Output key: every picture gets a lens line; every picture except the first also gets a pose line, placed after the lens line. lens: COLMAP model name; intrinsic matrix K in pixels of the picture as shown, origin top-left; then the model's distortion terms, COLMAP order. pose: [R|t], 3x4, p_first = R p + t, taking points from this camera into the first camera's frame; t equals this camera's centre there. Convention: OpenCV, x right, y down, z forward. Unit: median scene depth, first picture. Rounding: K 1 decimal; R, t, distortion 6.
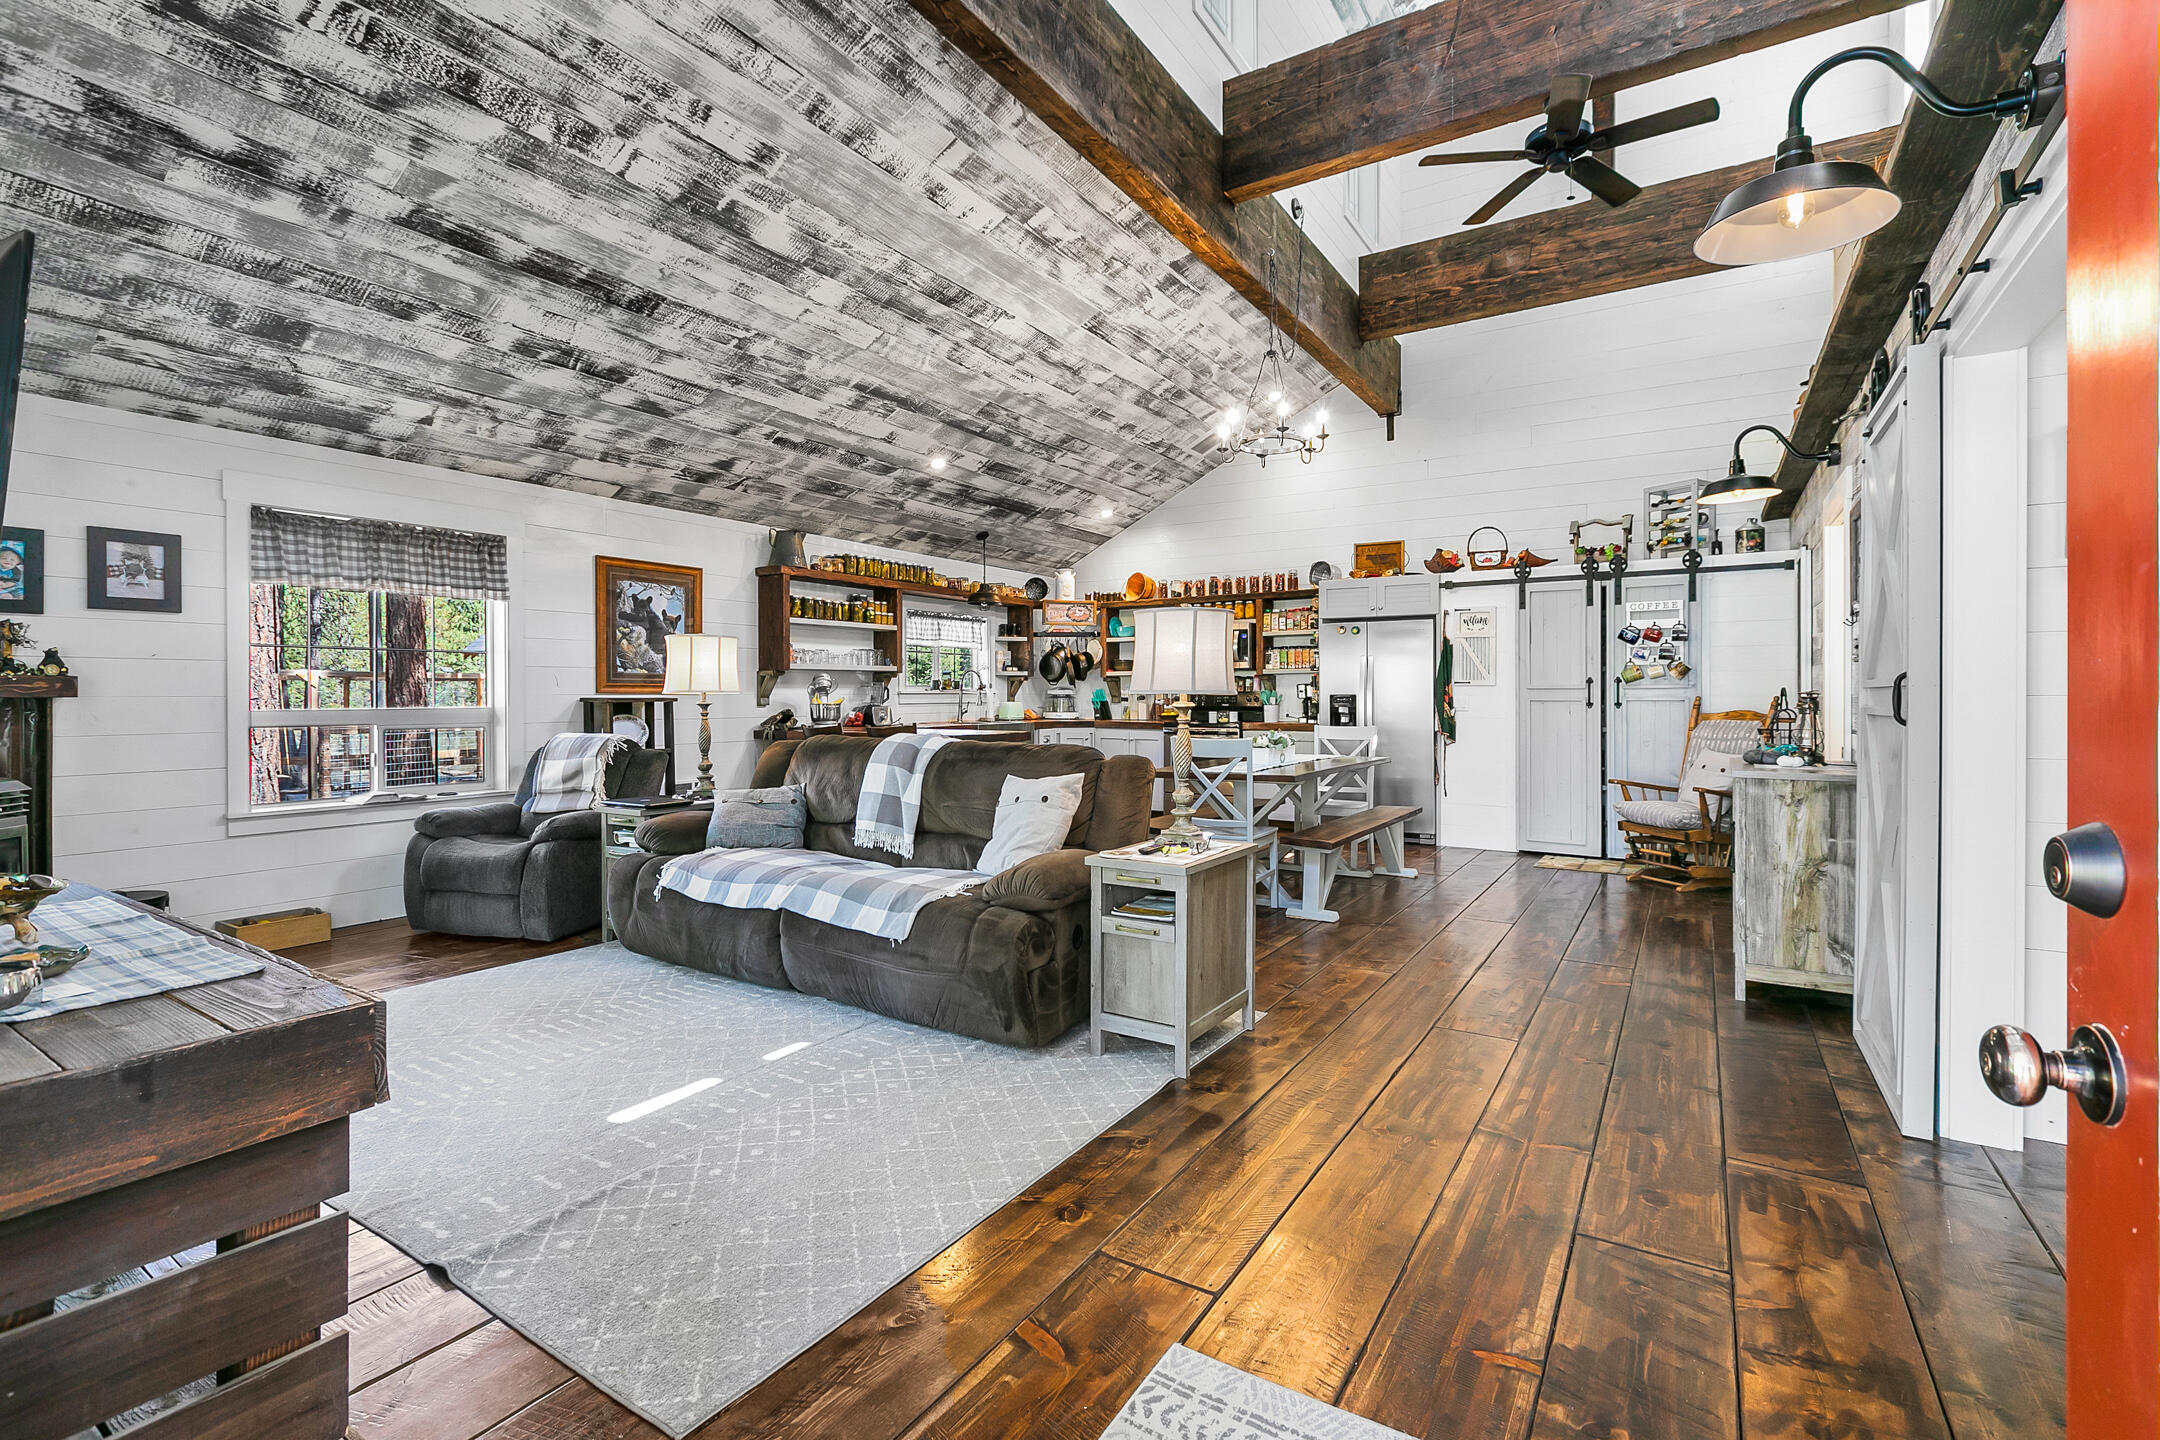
lens RADIAL K [[972.1, 0, 1077.8], [0, 972.1, 703.5], [0, 0, 1]] dist [0.003693, 0.000164]
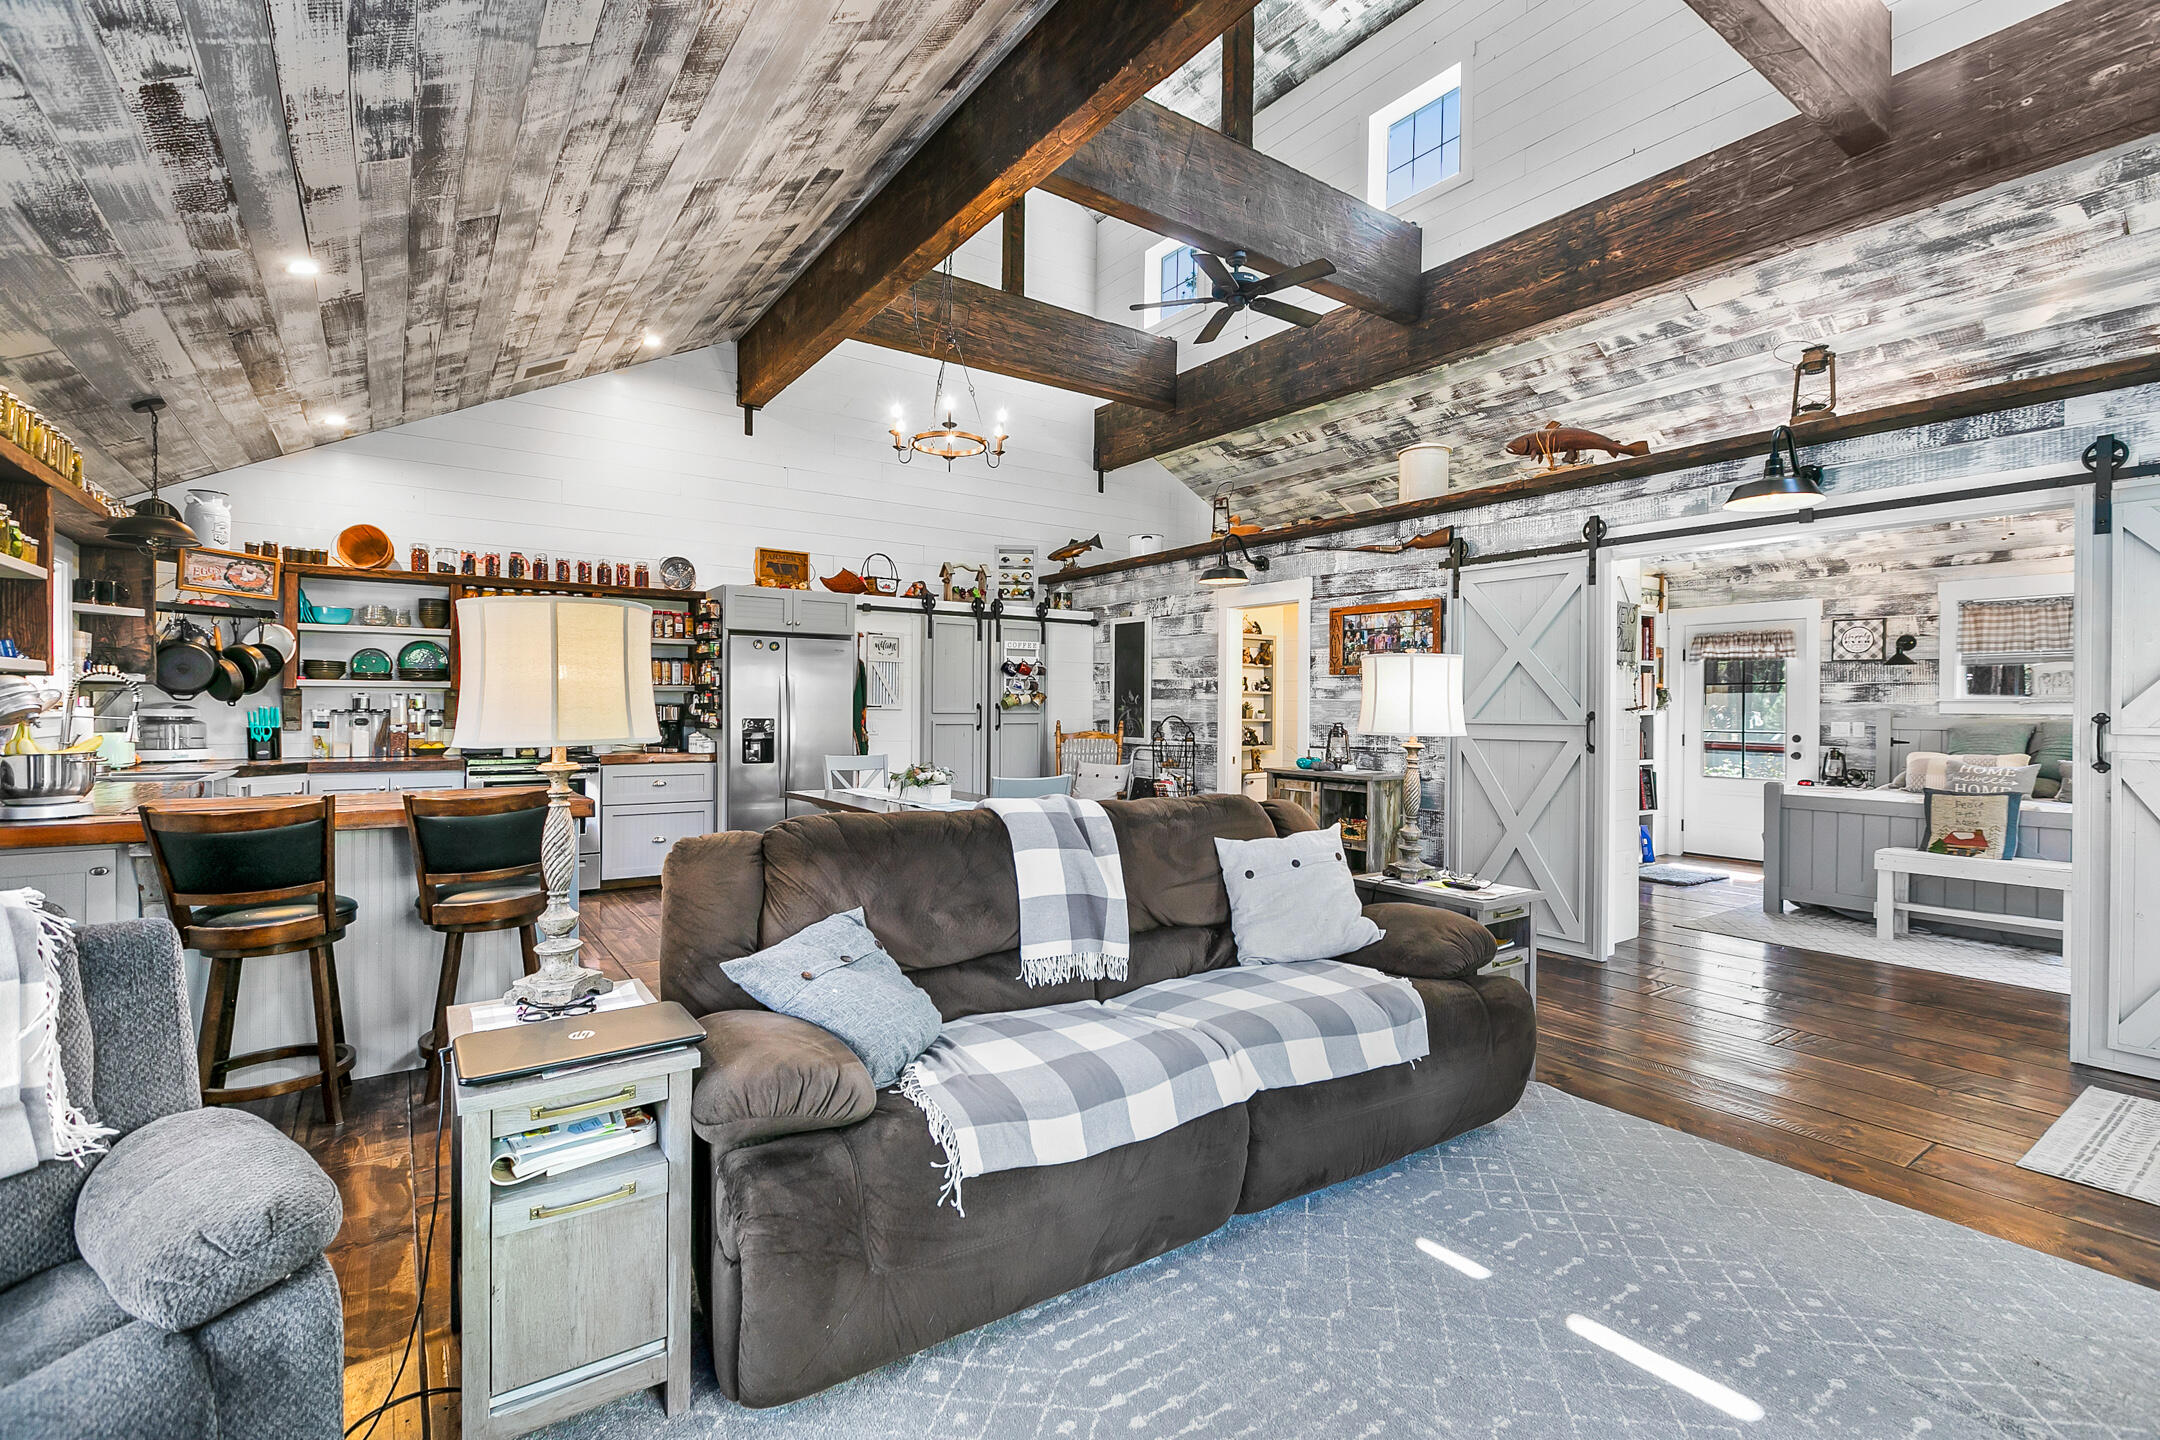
lens RADIAL K [[972.1, 0, 1078.2], [0, 972.1, 712.6], [0, 0, 1]] dist [0.003693, 0.000164]
pose [[0.377495, -0.001083, 0.926011, -0.809641], [0.001685, 0.999998, 0.000483, -0.027253], [-0.926010, 0.001379, 0.377496, 0.767079]]
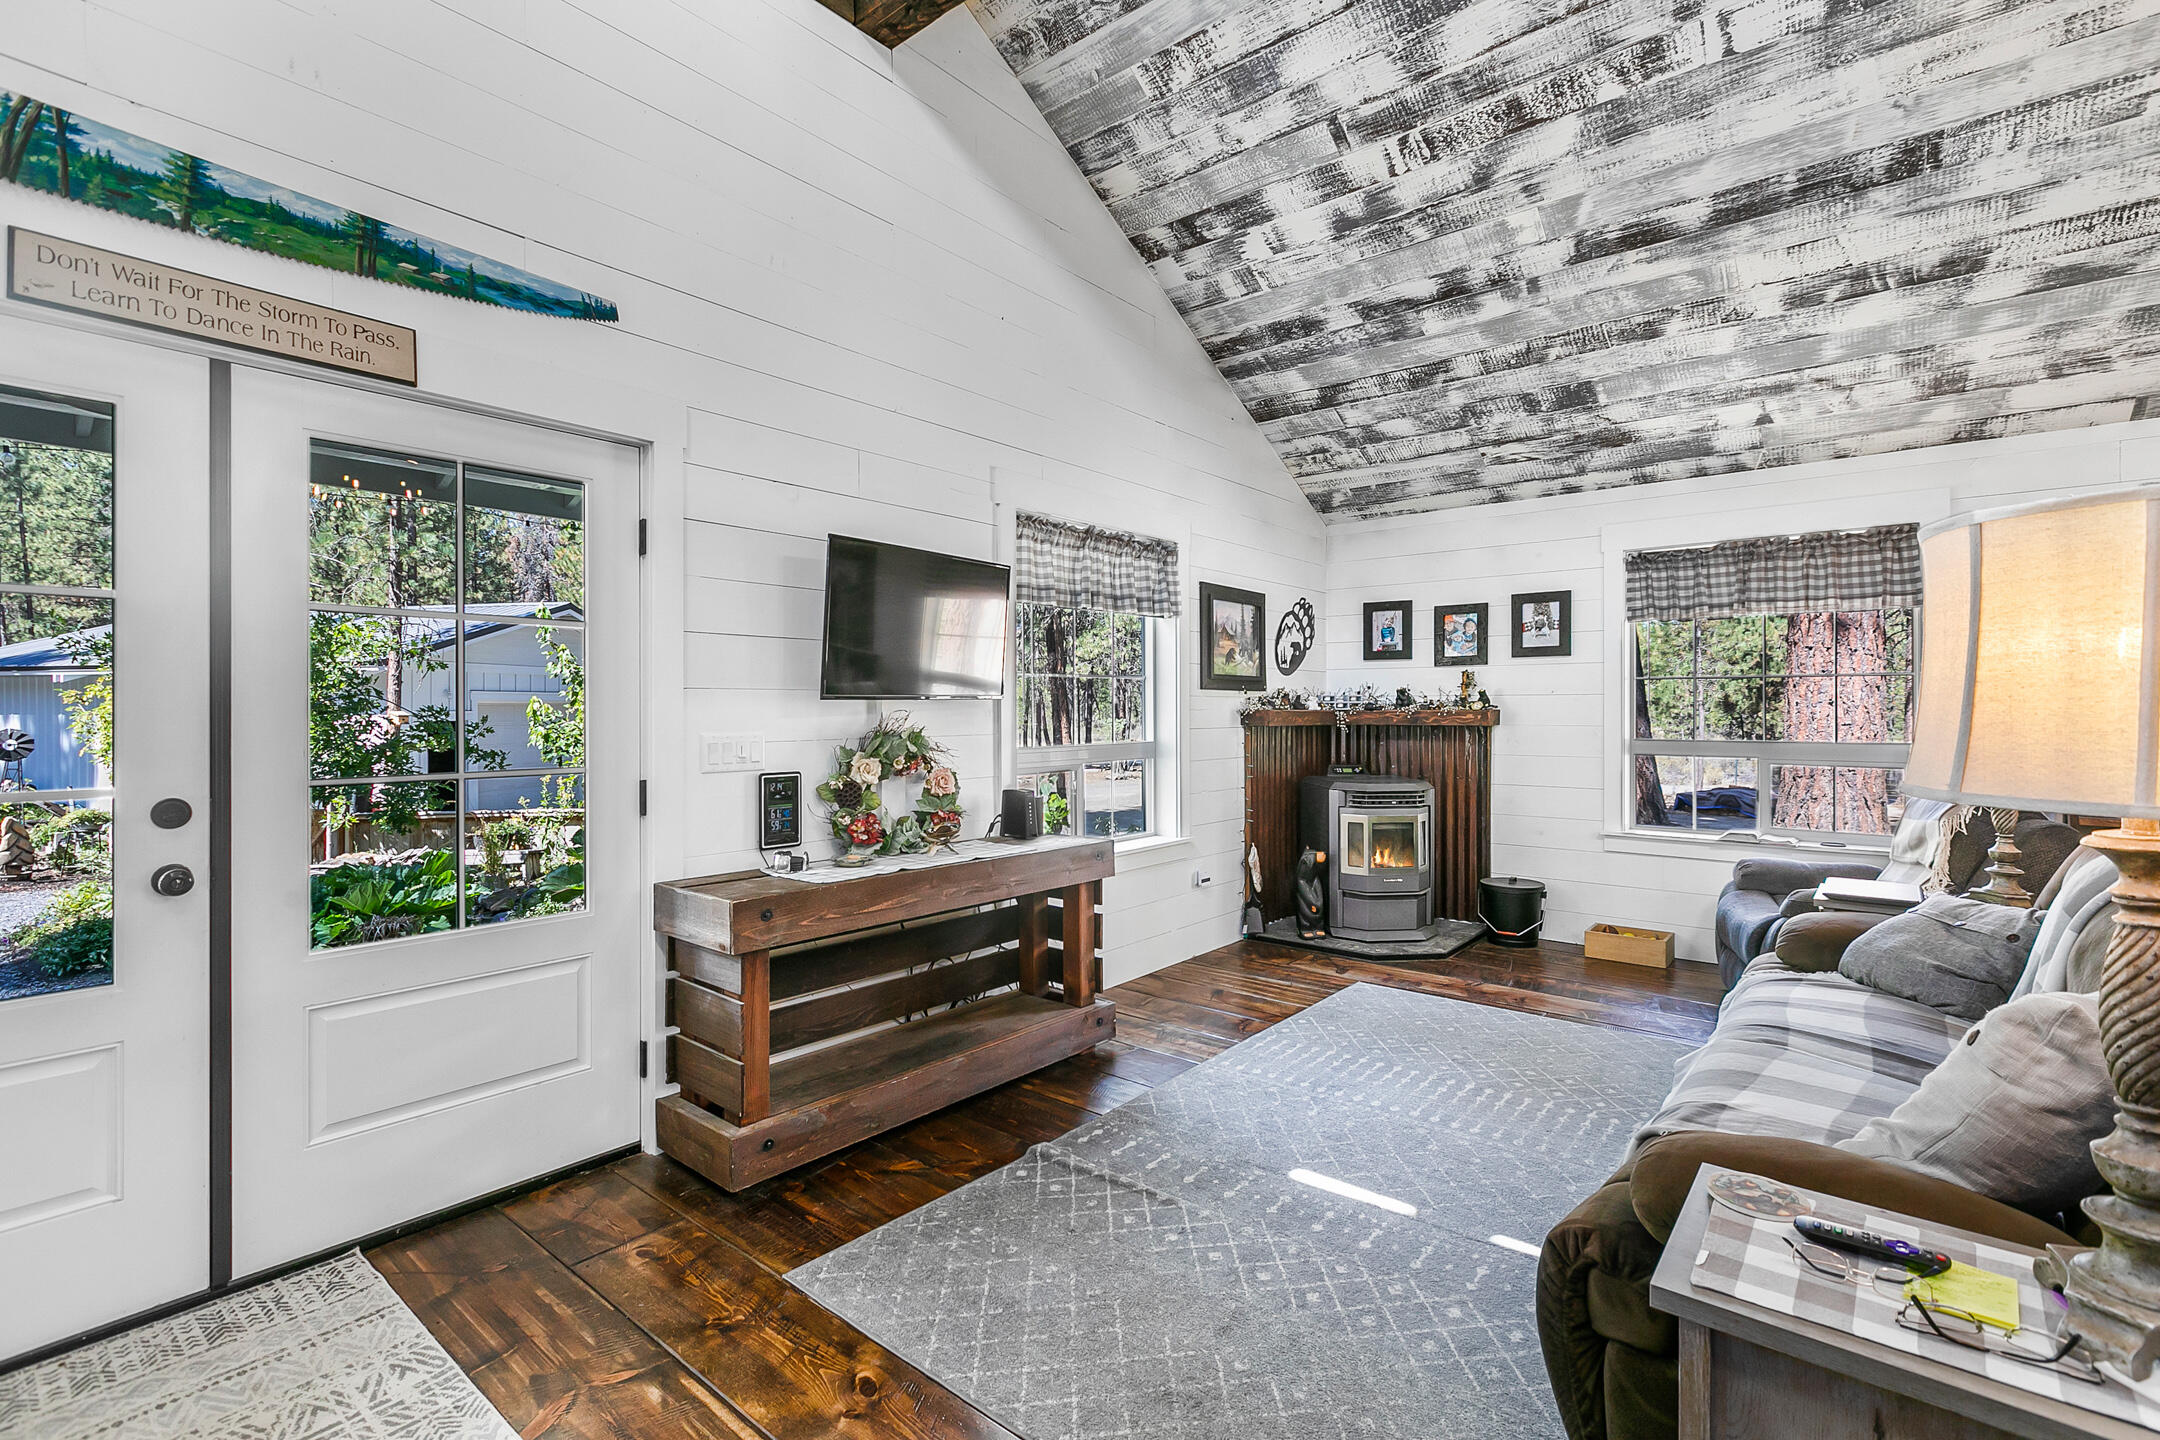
lens RADIAL K [[972.1, 0, 1091.1], [0, 972.1, 713.3], [0, 0, 1]] dist [0.003693, 0.000164]
pose [[-0.117881, 0.007761, -0.992997, 0.312939], [-0.008383, 0.999926, 0.008810, -0.026808], [0.992992, 0.009363, -0.117808, 0.536568]]
